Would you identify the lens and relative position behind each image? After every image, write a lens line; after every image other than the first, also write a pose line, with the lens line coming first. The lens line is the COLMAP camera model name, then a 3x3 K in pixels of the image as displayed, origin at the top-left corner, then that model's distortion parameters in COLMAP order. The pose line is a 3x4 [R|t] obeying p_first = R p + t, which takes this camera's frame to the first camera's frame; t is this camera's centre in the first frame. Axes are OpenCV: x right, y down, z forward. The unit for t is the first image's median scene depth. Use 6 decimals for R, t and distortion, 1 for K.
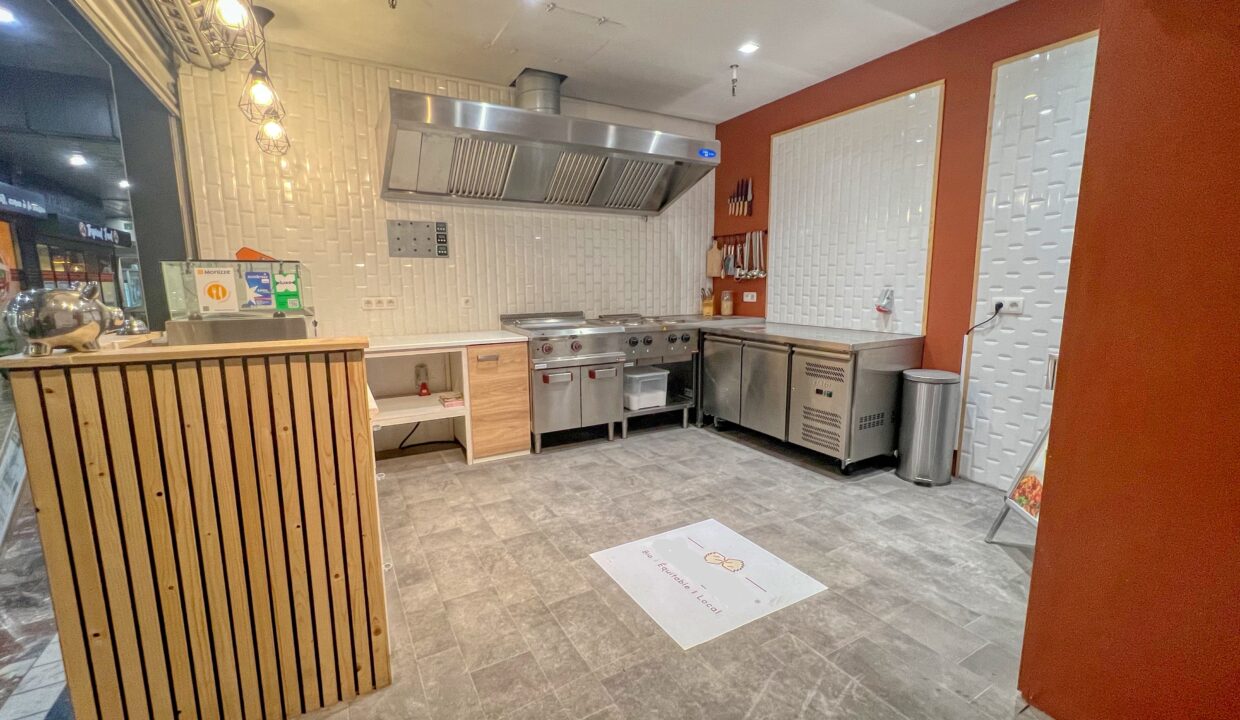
lens RADIAL K [[512.8, 0, 619.4], [0, 512.8, 362.2], [0, 0, 1]] dist [0.001120, -0.000107]
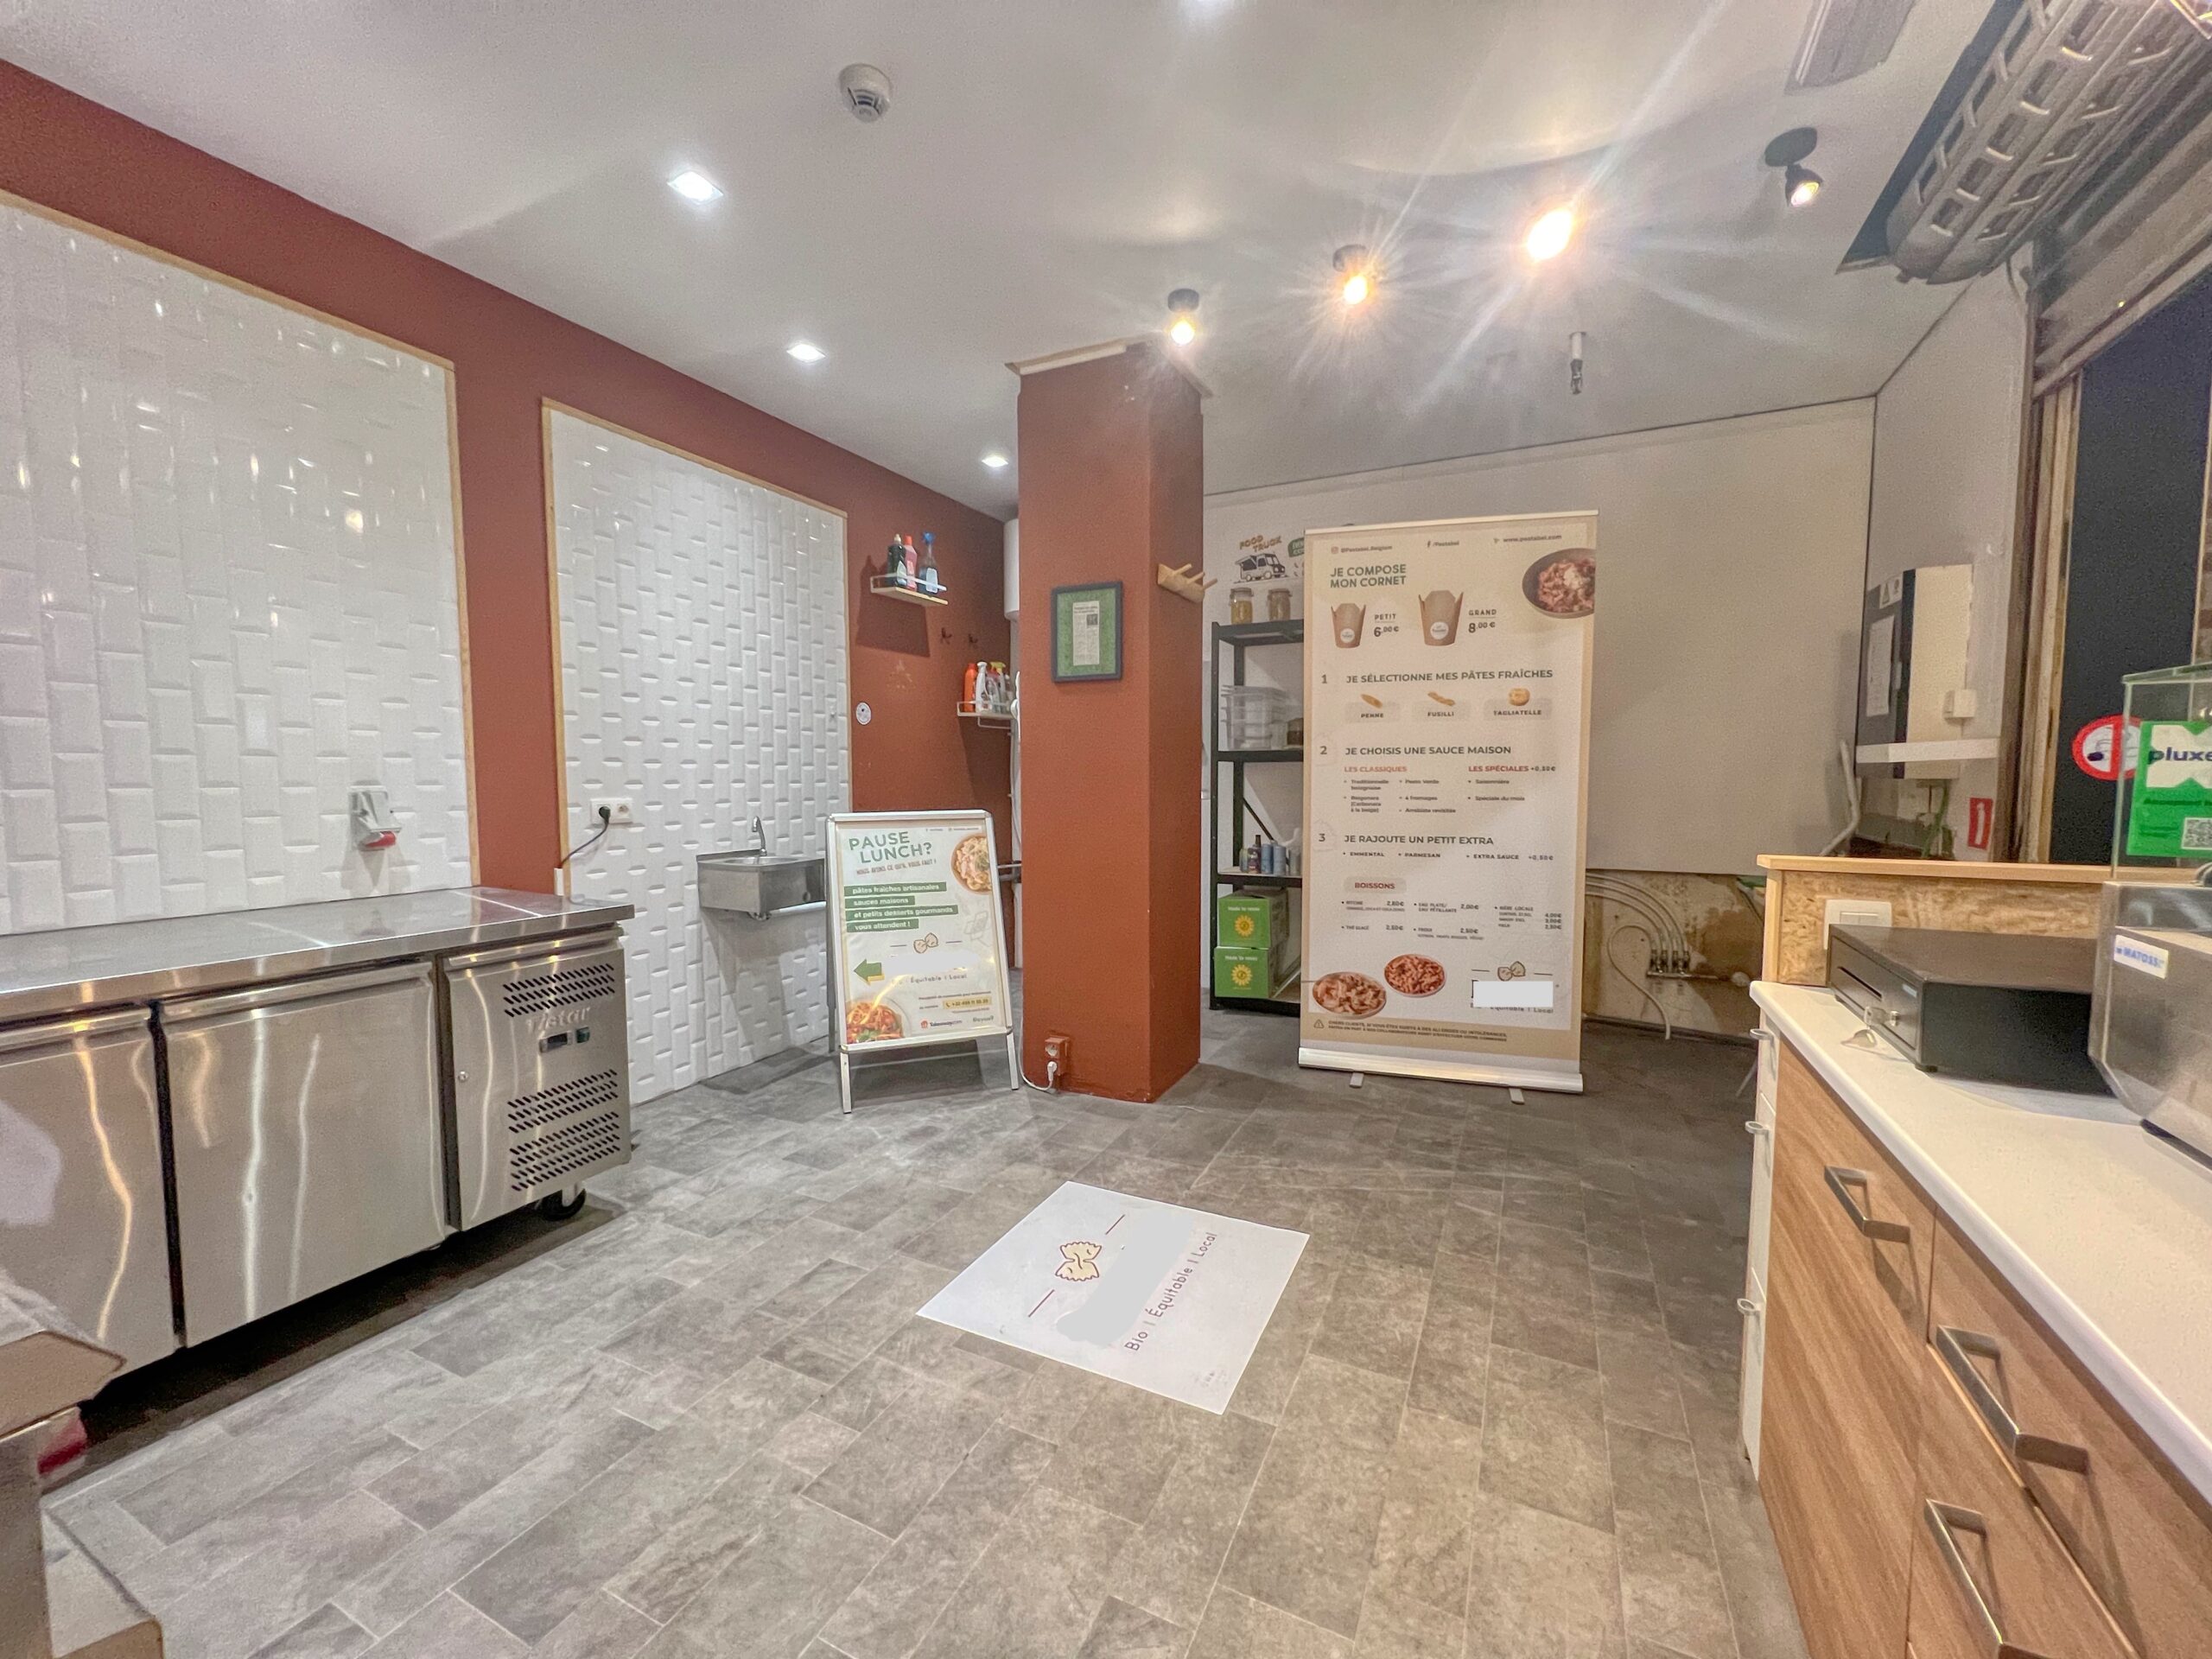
lens RADIAL K [[889.0, 0, 1098.0], [0, 889.0, 832.1], [0, 0, 1]] dist [0.000878, 0.000308]
pose [[-0.556412, -0.048985, 0.829461, -0.432320], [0.132349, 0.980291, 0.146674, -0.154896], [-0.820298, 0.191390, -0.538963, 1.031217]]
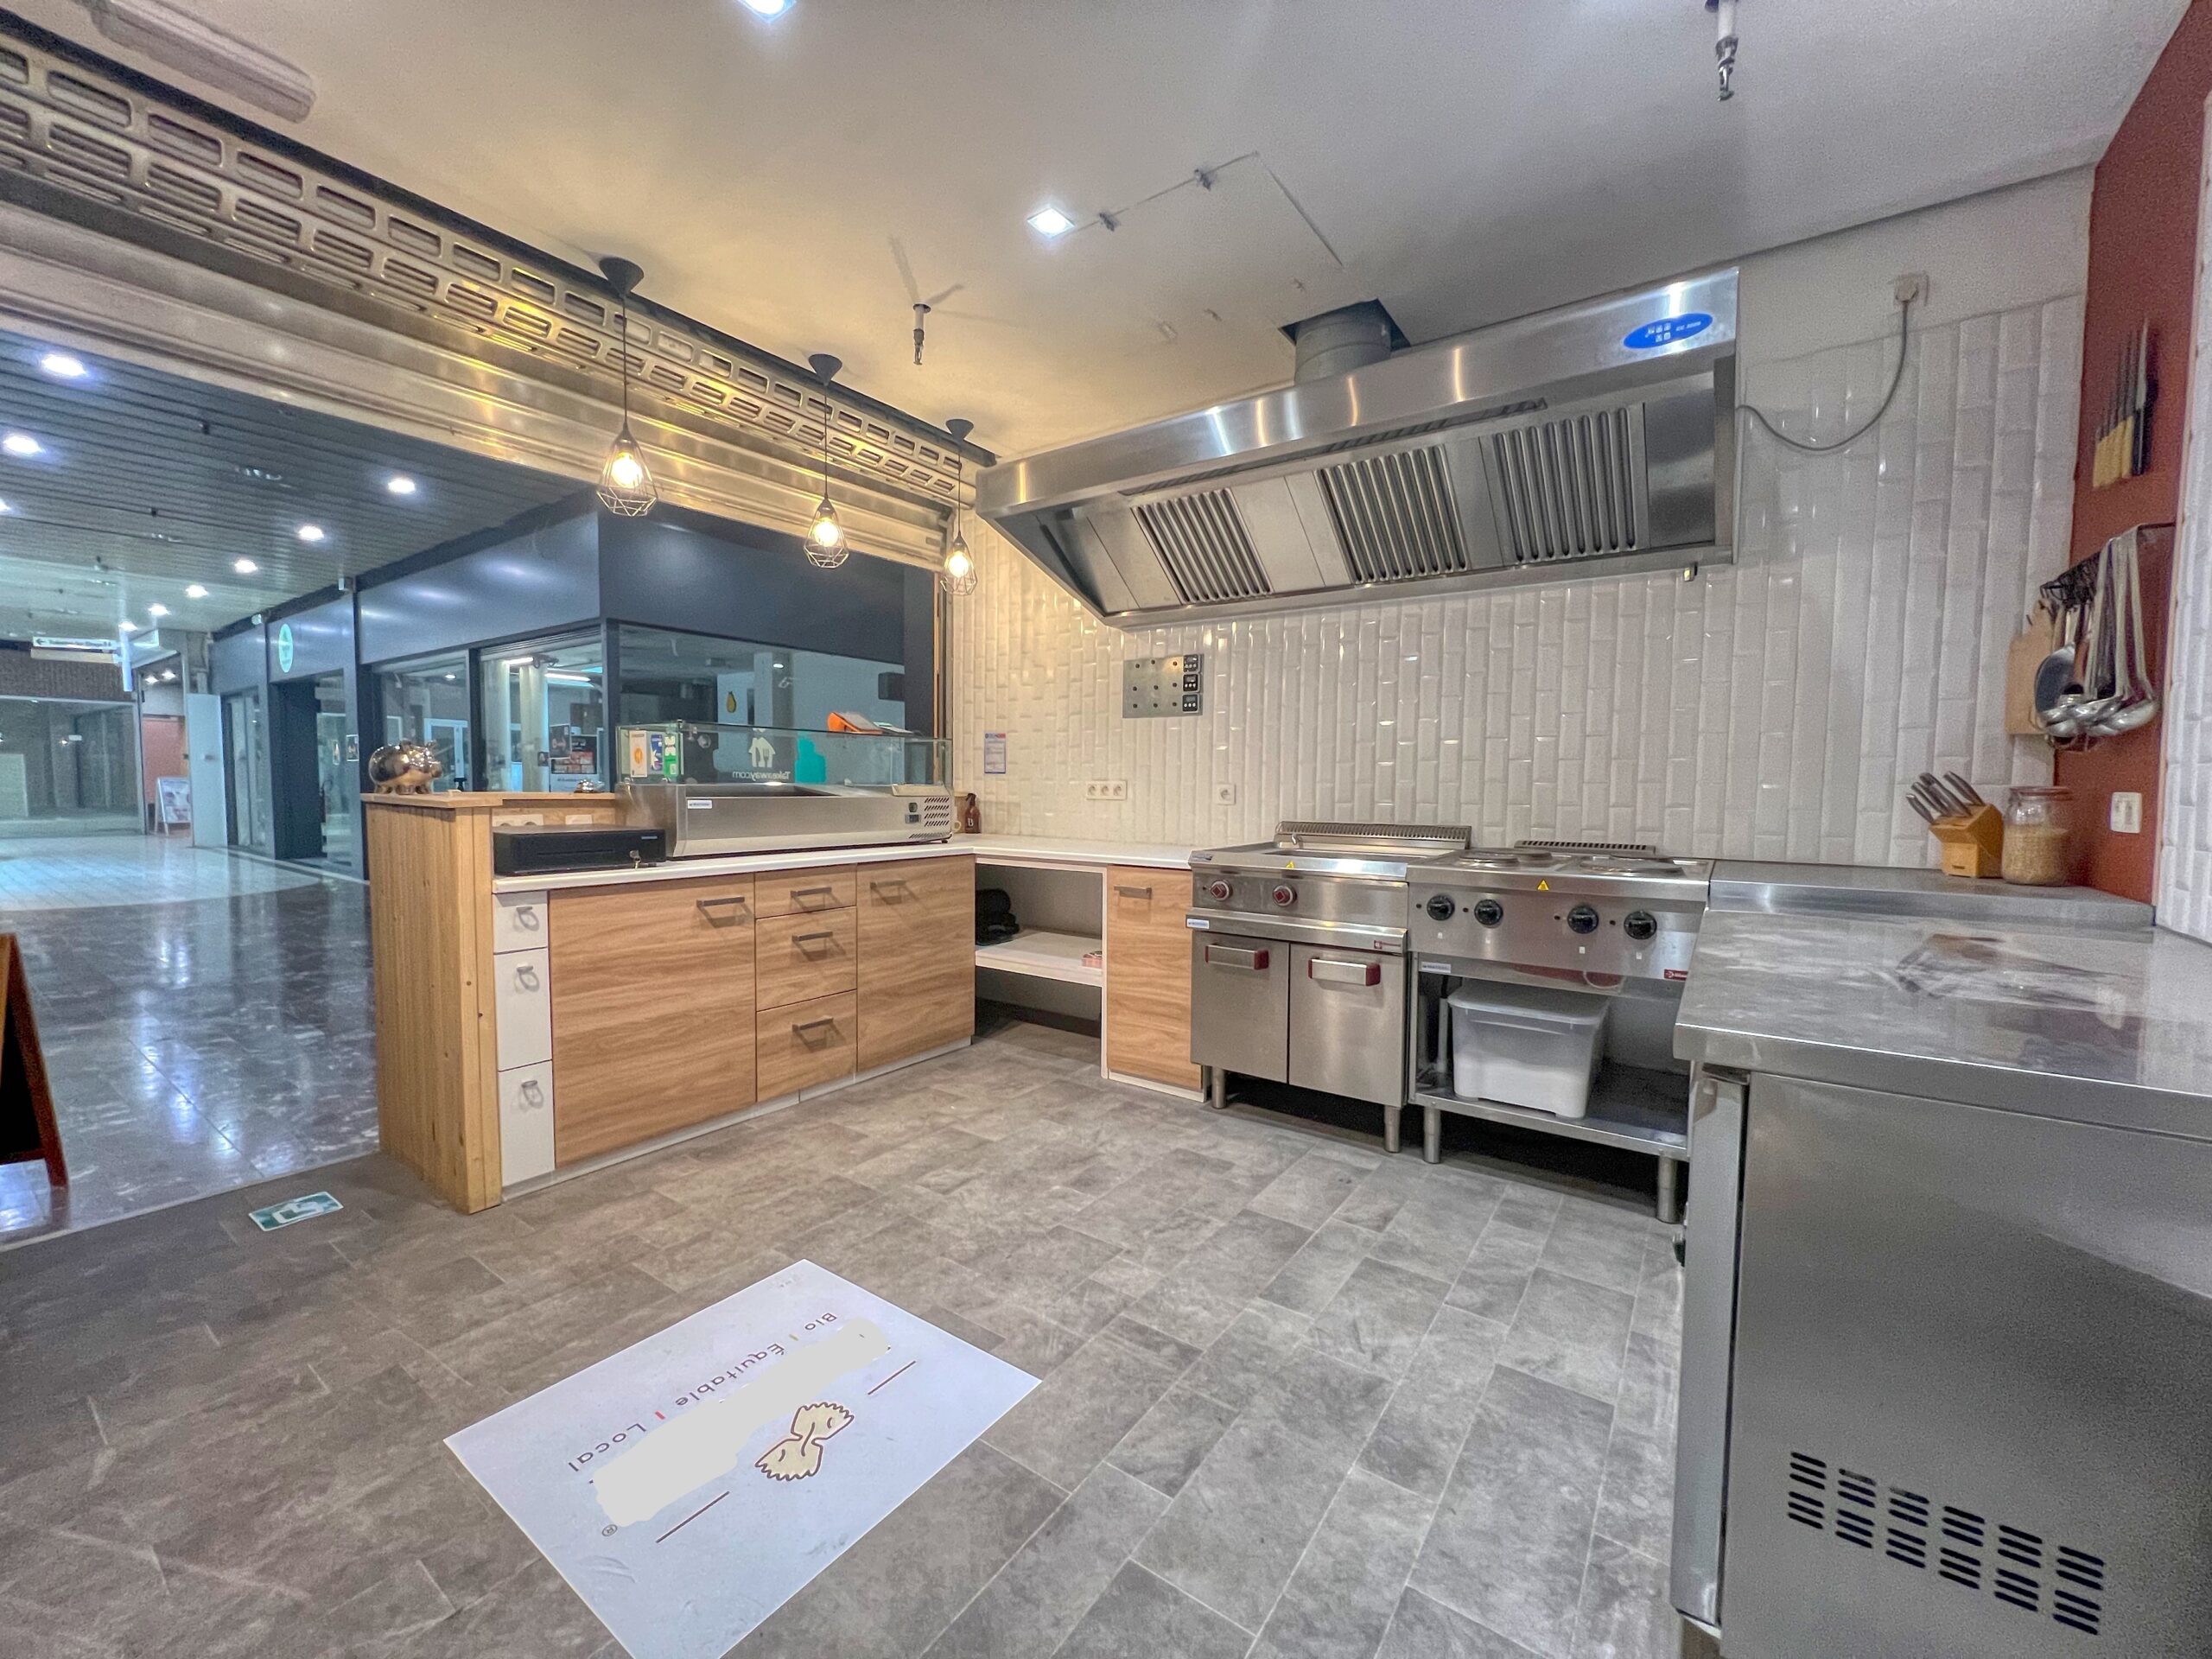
lens RADIAL K [[889.0, 0, 1103.4], [0, 889.0, 833.6], [0, 0, 1]] dist [0.000878, 0.000308]
pose [[0.422402, 0.063886, -0.904154, 0.636479], [-0.150975, 0.988537, -0.000684, -0.070239], [0.893747, 0.136794, 0.427205, 0.618091]]
